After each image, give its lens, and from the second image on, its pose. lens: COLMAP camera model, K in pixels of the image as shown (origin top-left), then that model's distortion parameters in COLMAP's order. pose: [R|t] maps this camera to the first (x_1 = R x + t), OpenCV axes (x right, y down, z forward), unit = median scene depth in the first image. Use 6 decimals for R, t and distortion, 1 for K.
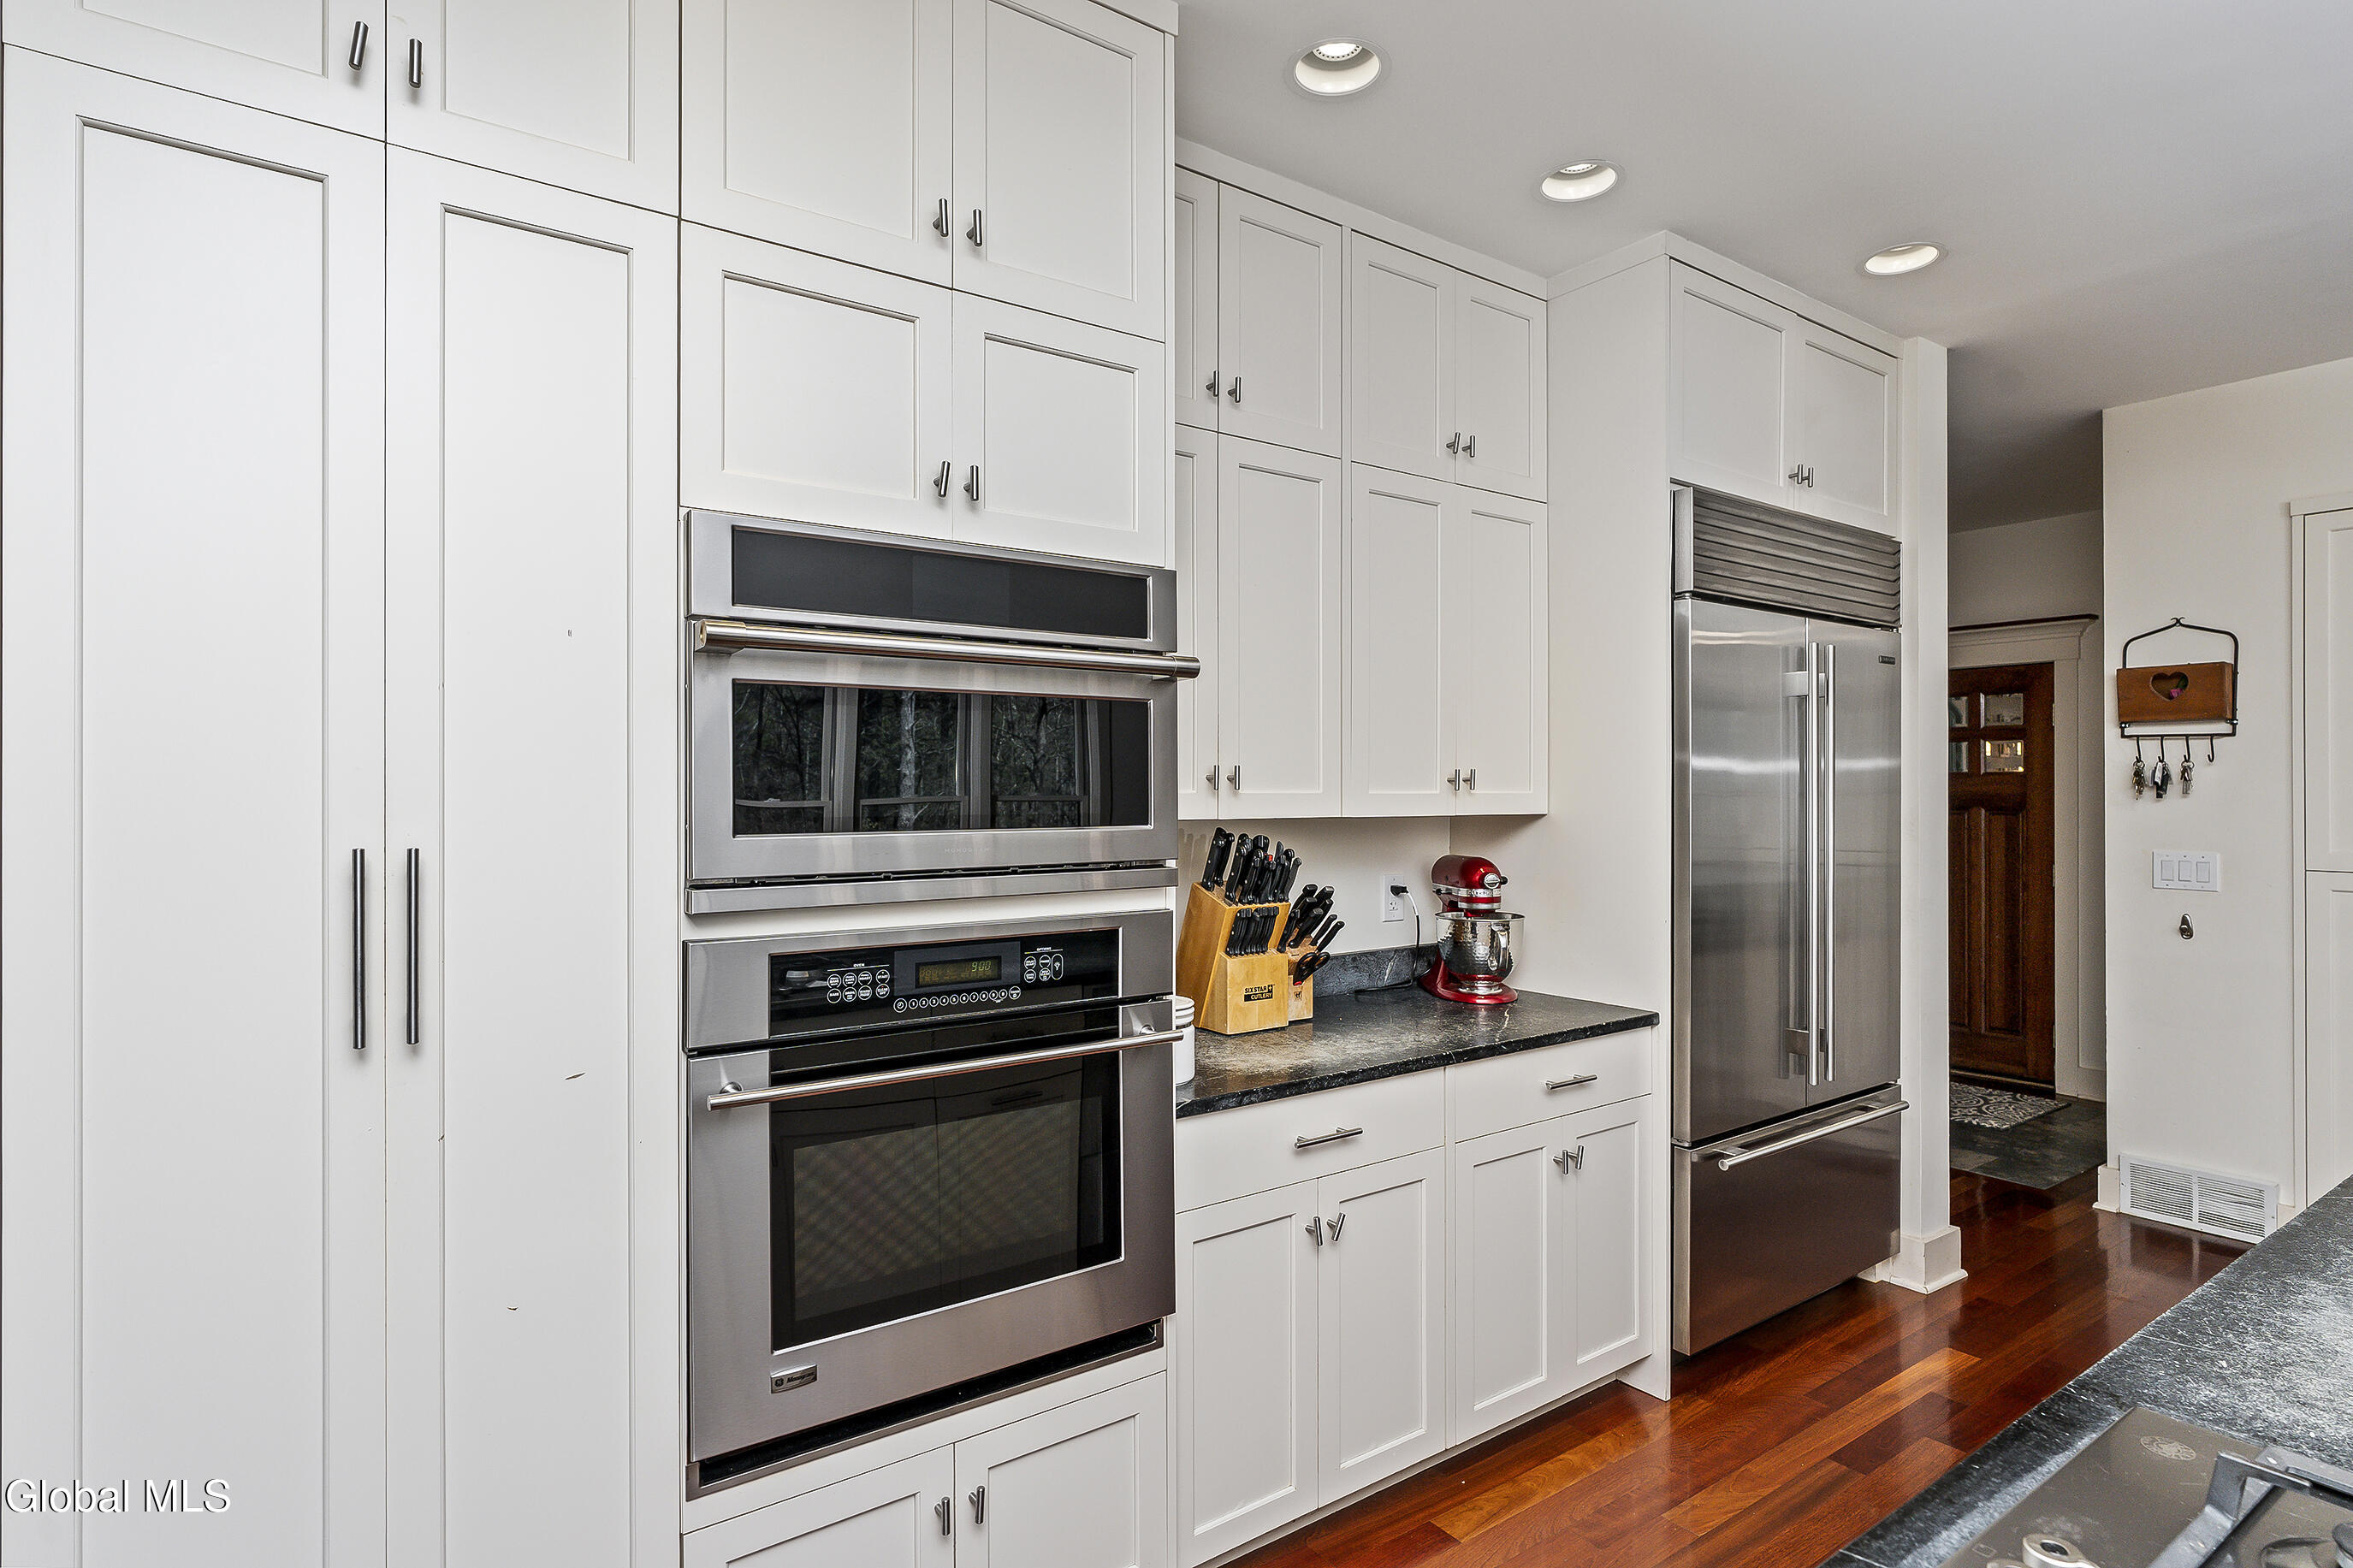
lens RADIAL K [[1214.1, 0, 1176.5], [0, 1214.1, 784.0], [0, 0, 1]] dist [-0.003719, 0.000029]
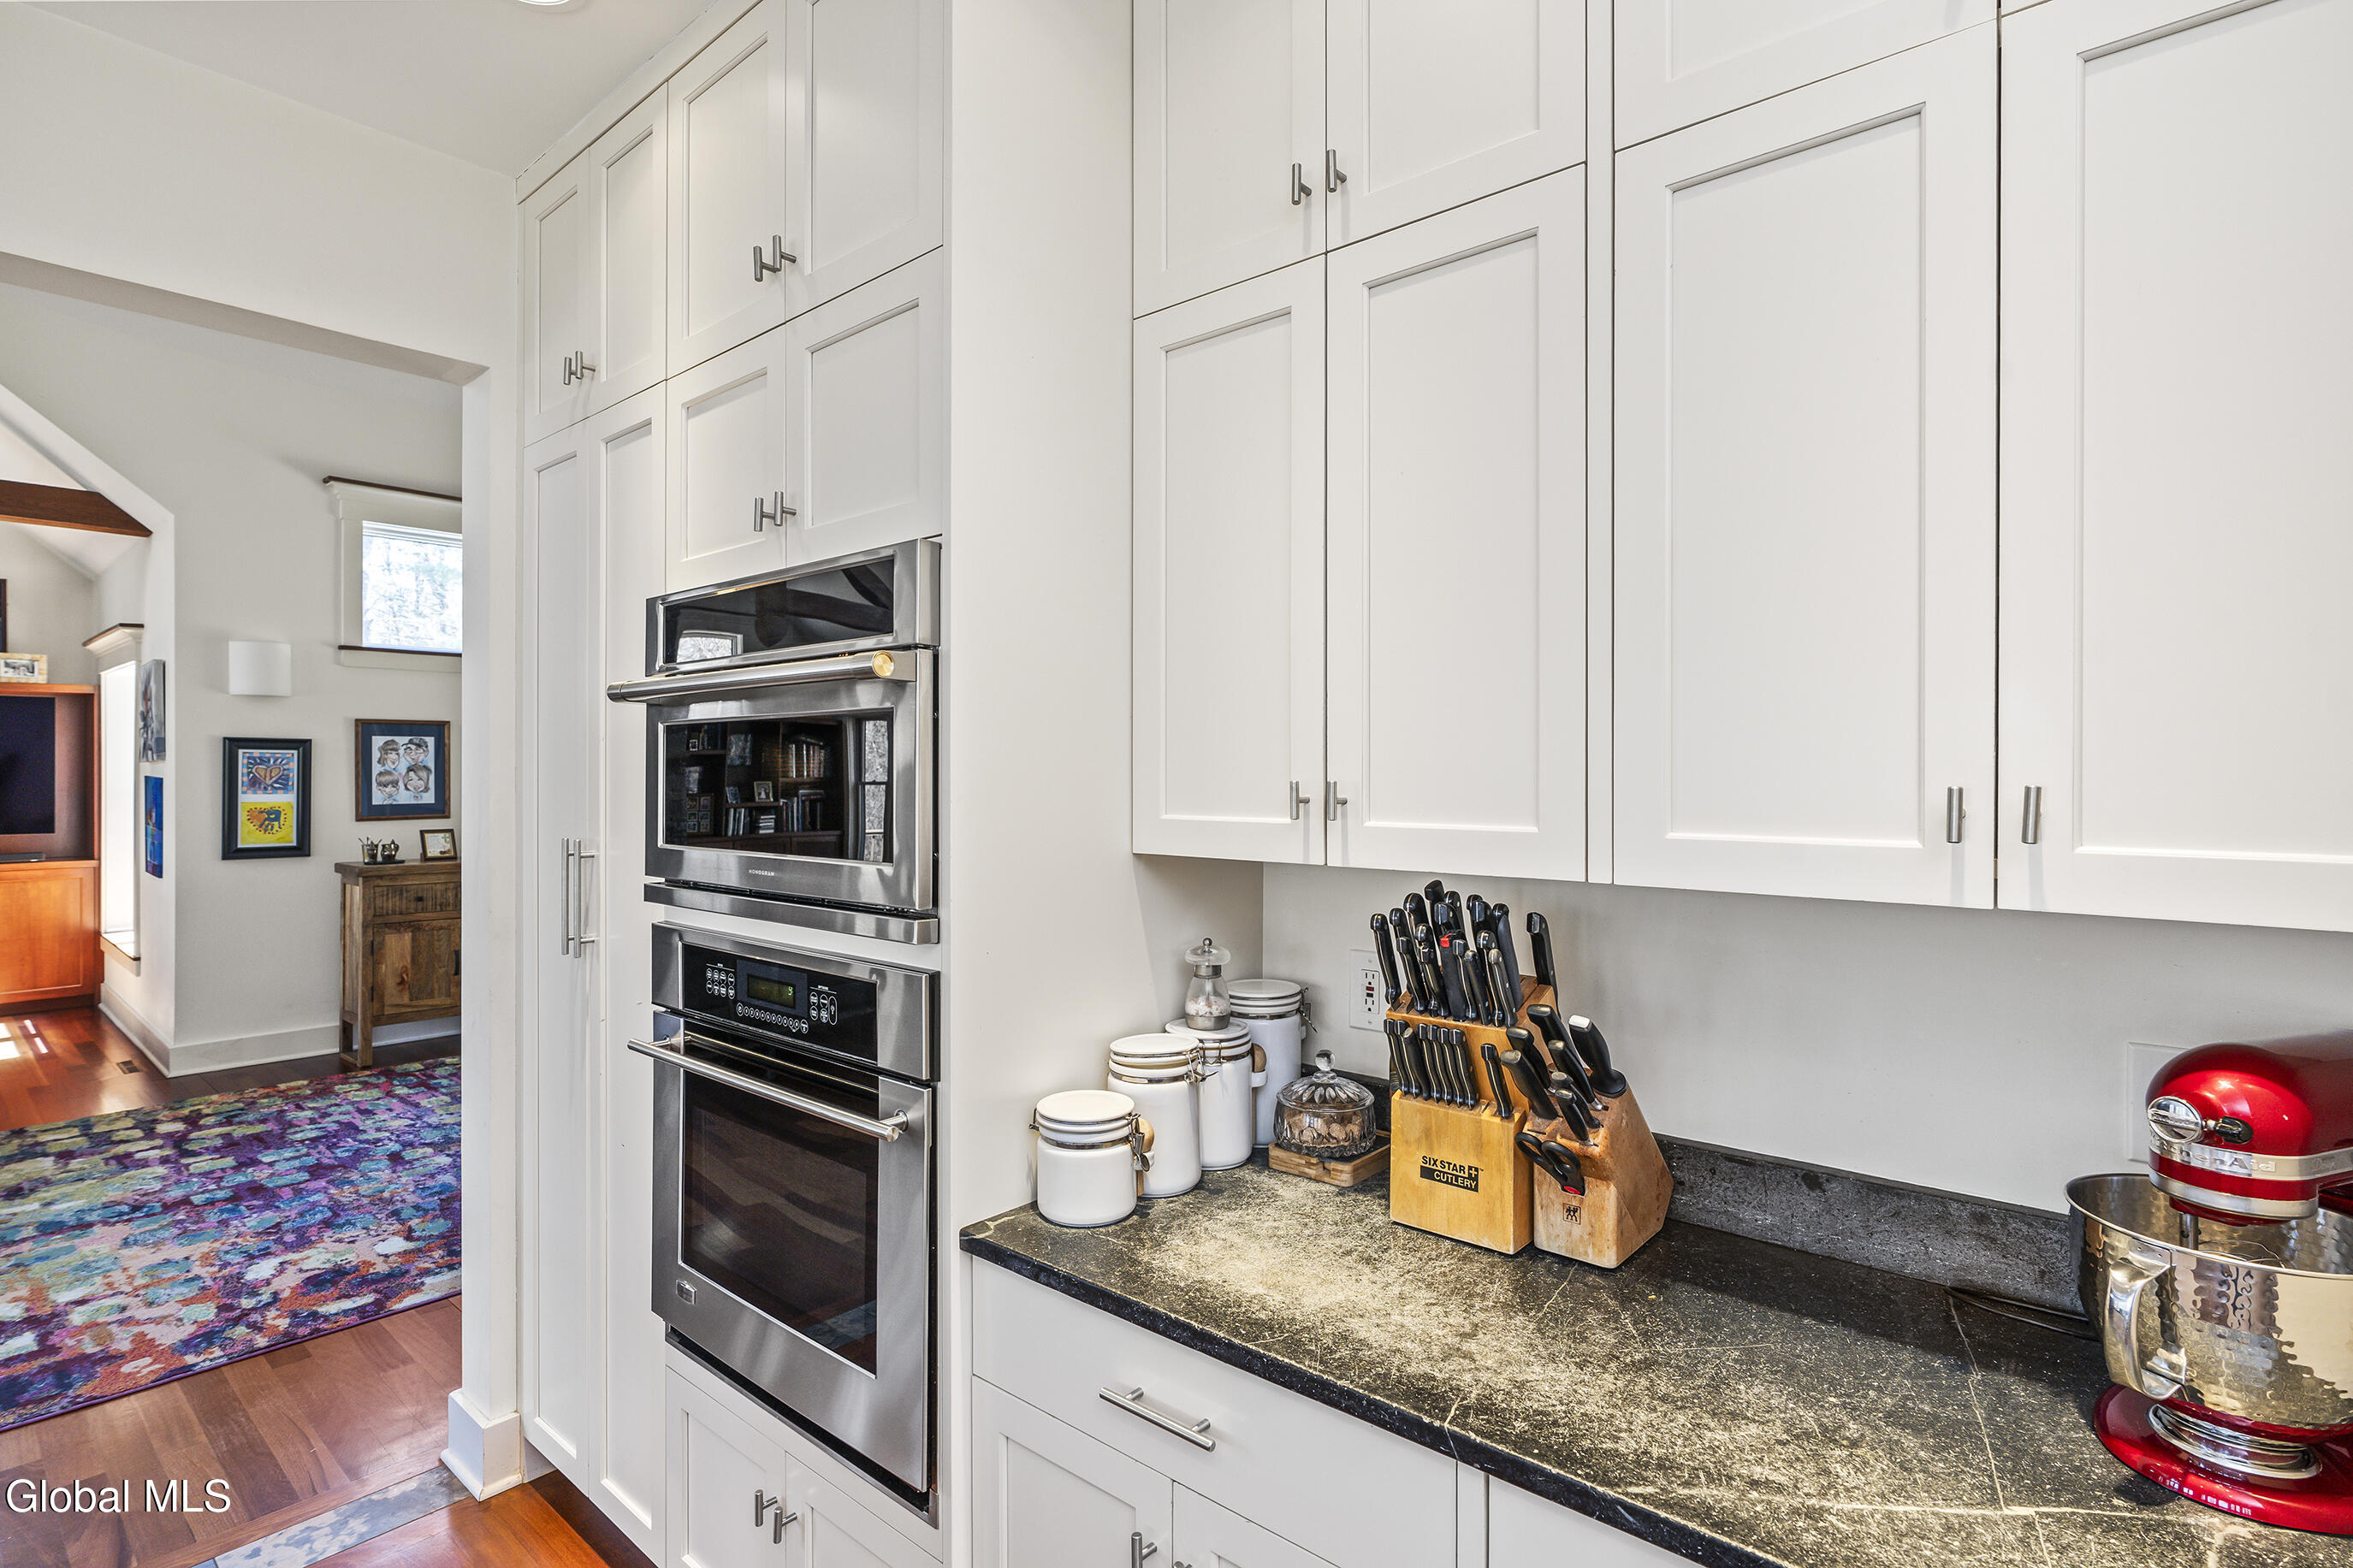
lens RADIAL K [[1164.6, 0, 1172.2], [0, 1164.6, 761.1], [0, 0, 1]] dist [-0.000141, 0.004874]
pose [[0.221703, -0.005274, -0.975100, 0.578750], [0.009110, 0.999953, -0.003337, -0.022990], [0.975072, -0.008144, 0.221741, 0.748403]]
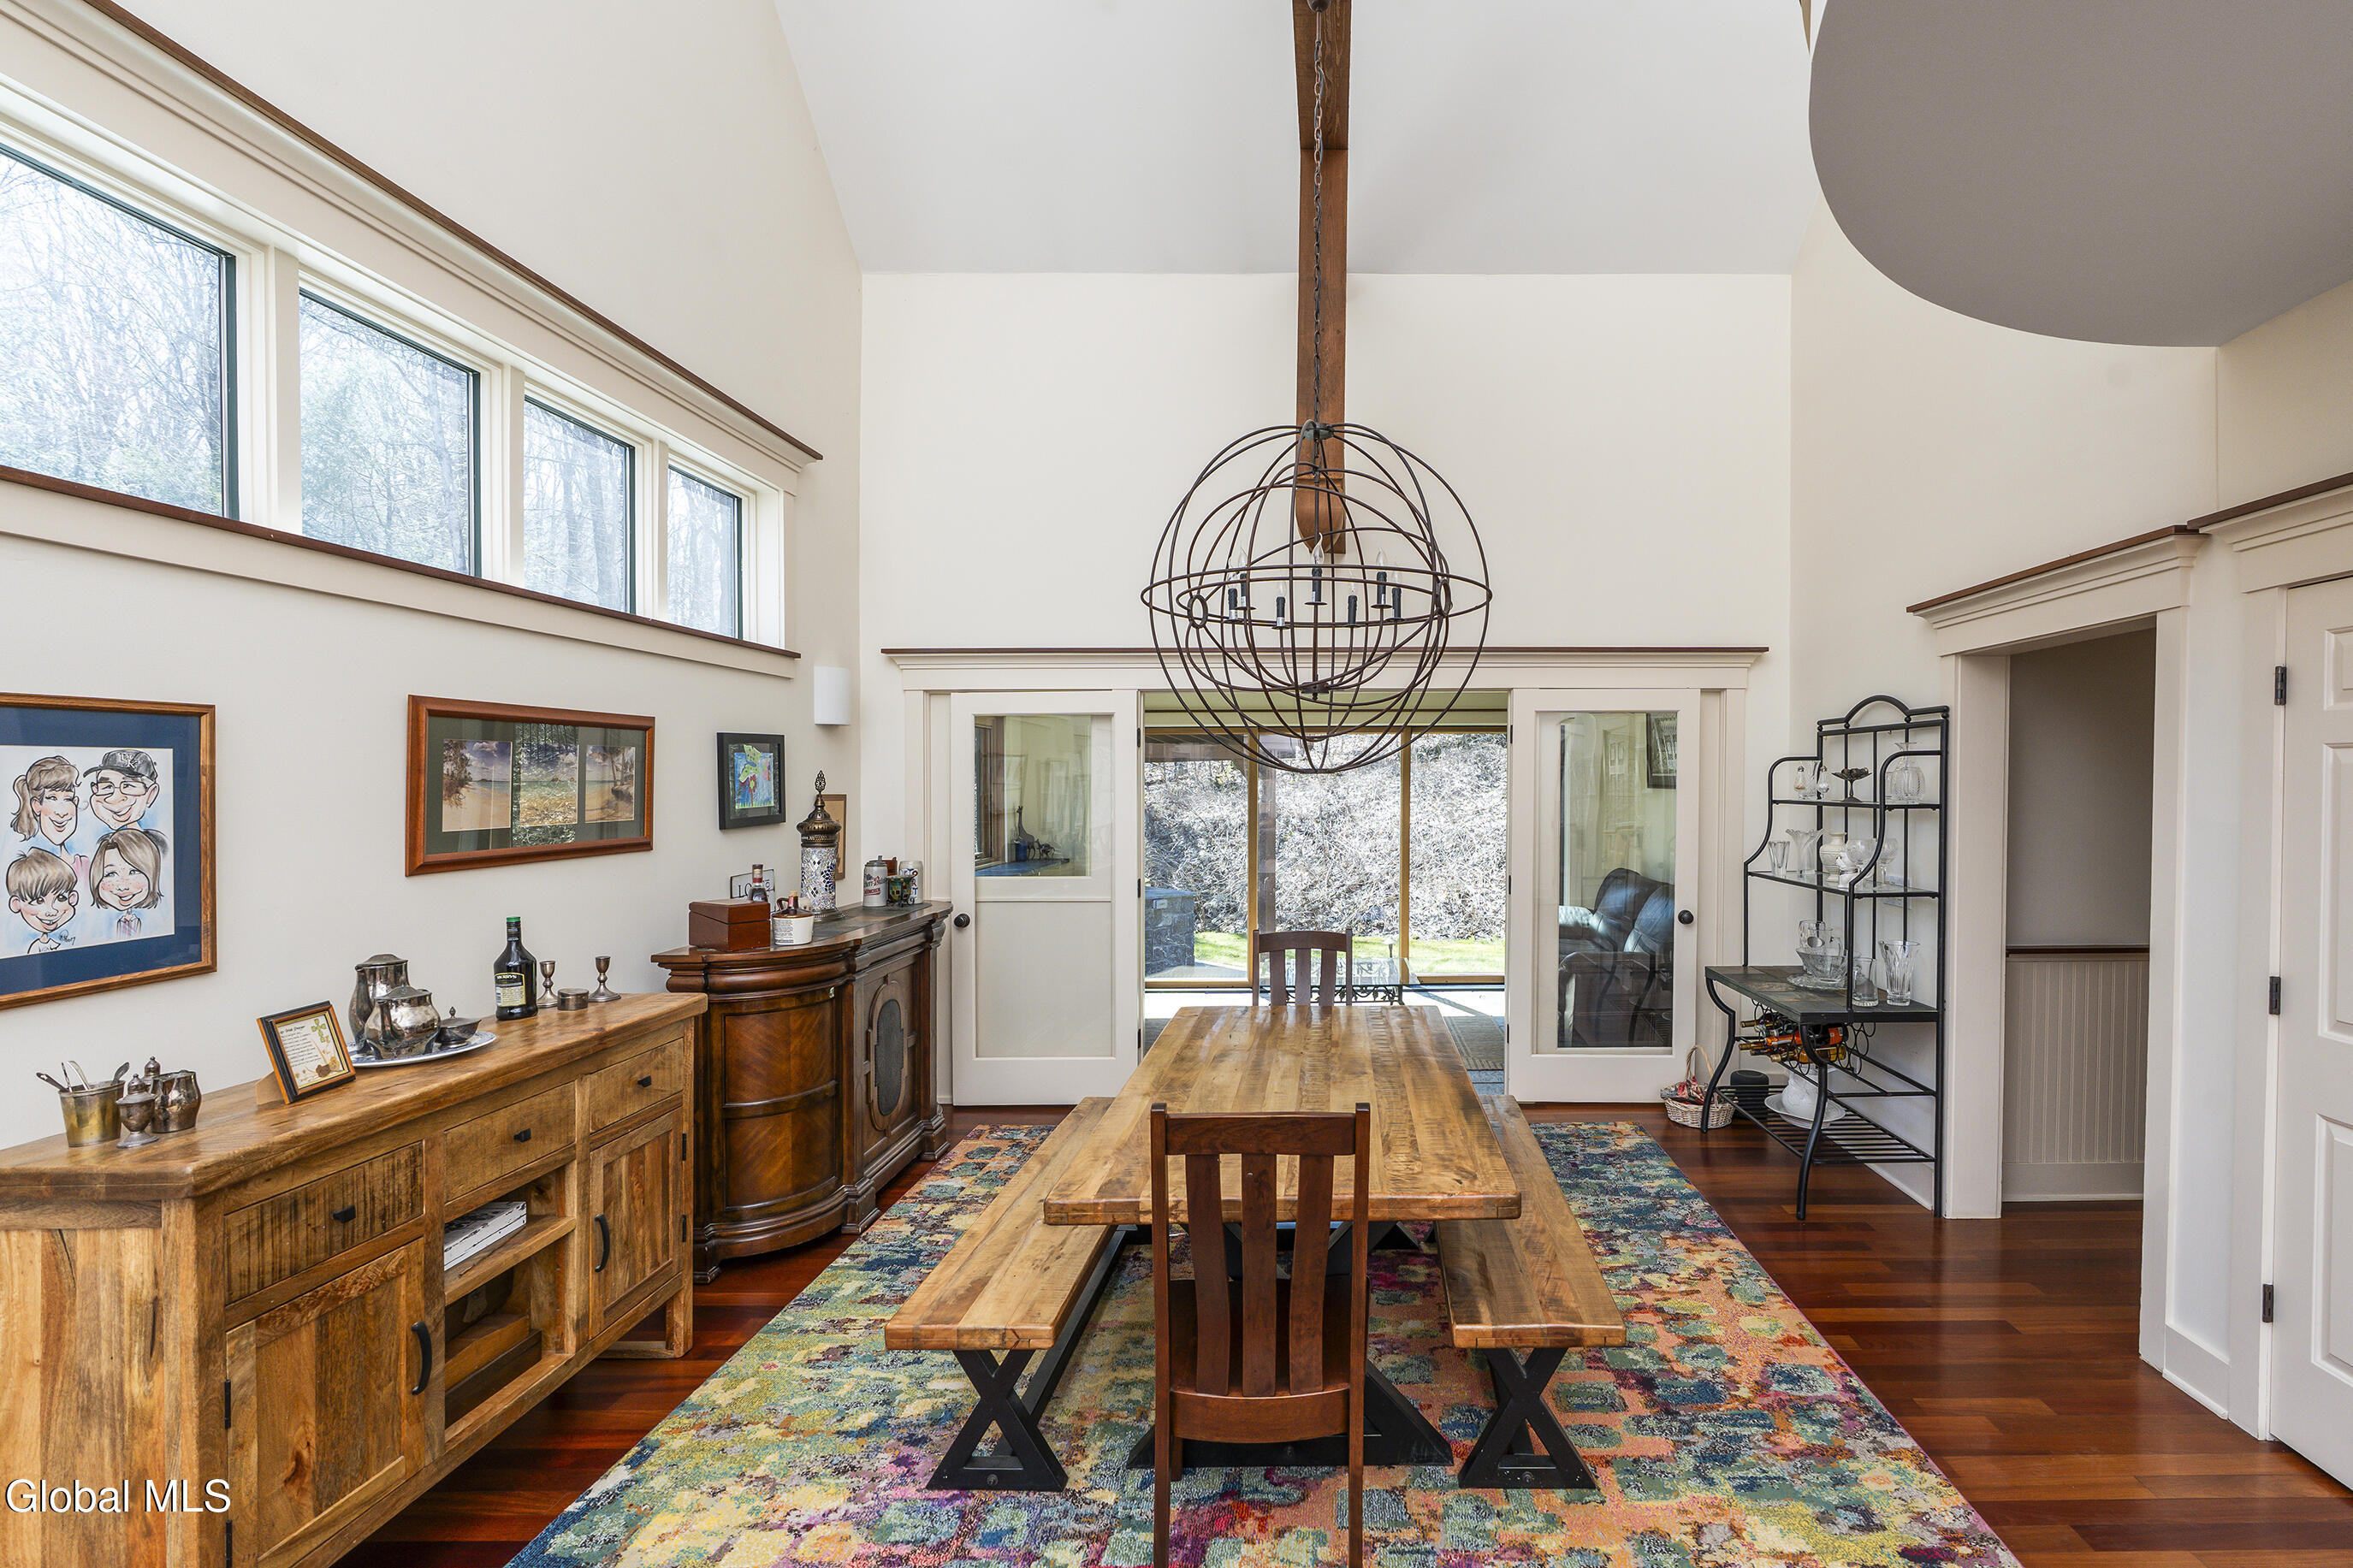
lens RADIAL K [[1062.2, 0, 1176.5], [0, 1062.2, 784.0], [0, 0, 1]] dist [-0.001633, 0.000316]
pose [[0.813694, 0.000020, -0.581293, -1.095708], [0.009751, 0.999859, 0.013685, -0.074064], [0.581211, -0.016803, 0.813579, -0.443747]]
